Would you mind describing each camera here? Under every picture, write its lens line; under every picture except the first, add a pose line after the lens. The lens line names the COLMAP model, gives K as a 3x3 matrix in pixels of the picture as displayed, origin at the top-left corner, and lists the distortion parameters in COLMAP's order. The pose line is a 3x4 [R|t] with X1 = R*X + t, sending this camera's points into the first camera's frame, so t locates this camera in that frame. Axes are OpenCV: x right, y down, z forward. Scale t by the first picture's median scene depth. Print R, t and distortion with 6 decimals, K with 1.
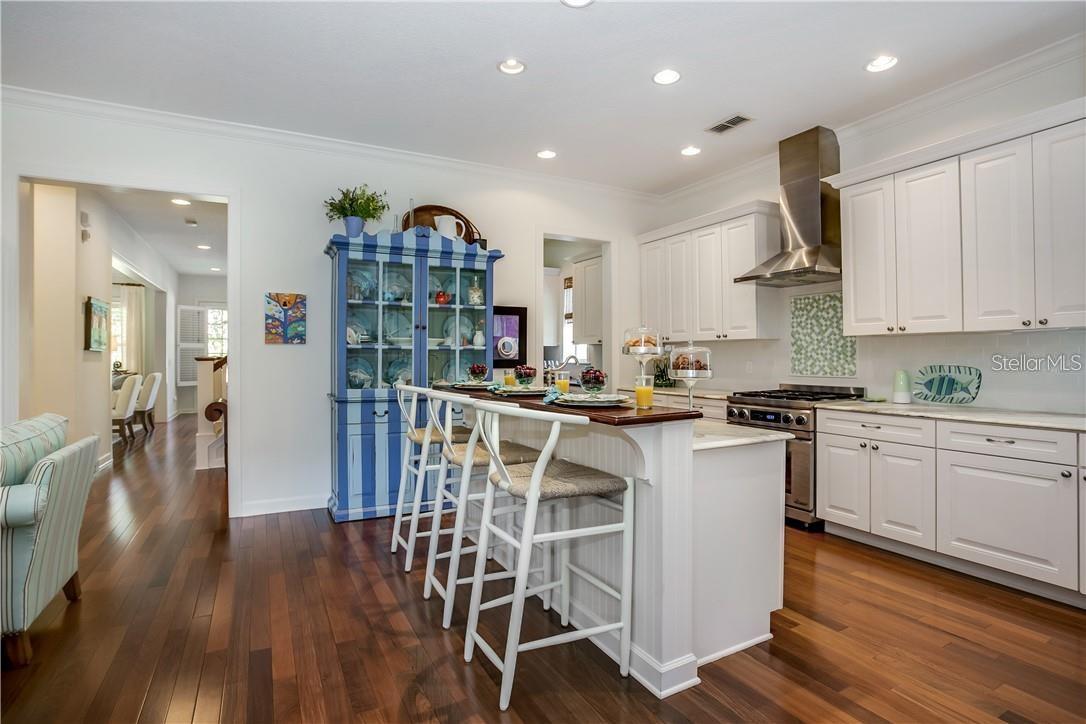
lens RADIAL K [[545.8, 0, 554.7], [0, 545.8, 363.0], [0, 0, 1]] dist [-0.053137, 0.025378]
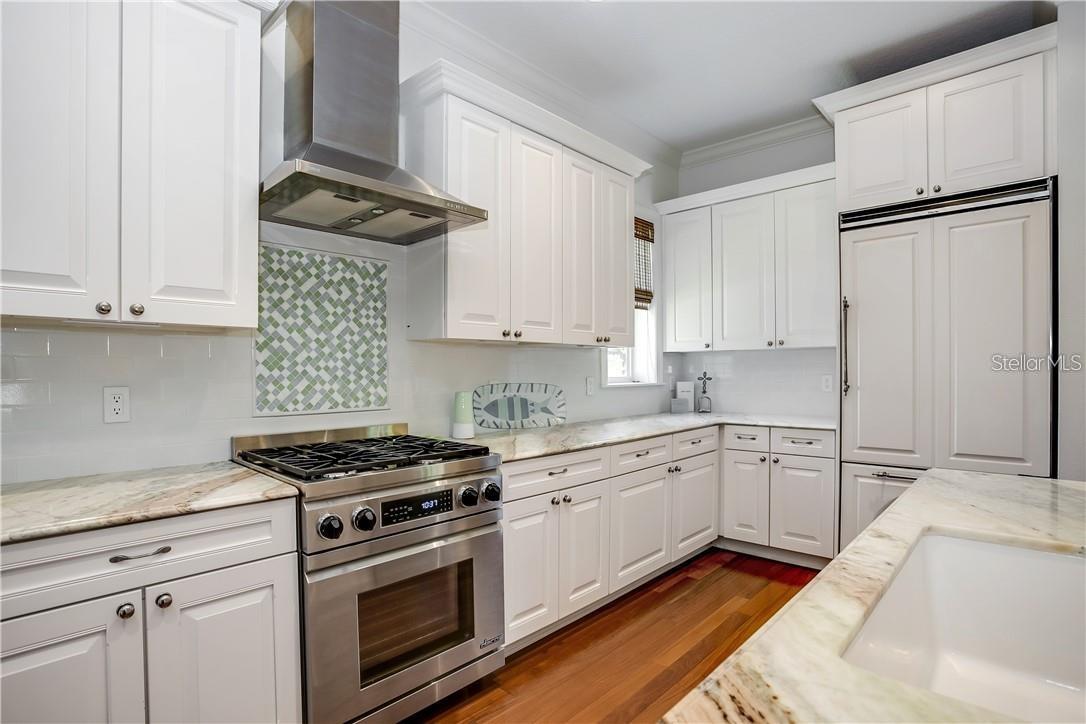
lens RADIAL K [[559.3, 0, 530.9], [0, 559.3, 371.4], [0, 0, 1]] dist [-0.042559, 0.013281]
pose [[-0.315893, 0.006683, 0.948771, -0.074136], [0.019806, 0.999804, -0.000448, -0.010227], [-0.948588, 0.018650, -0.315963, 1.004097]]
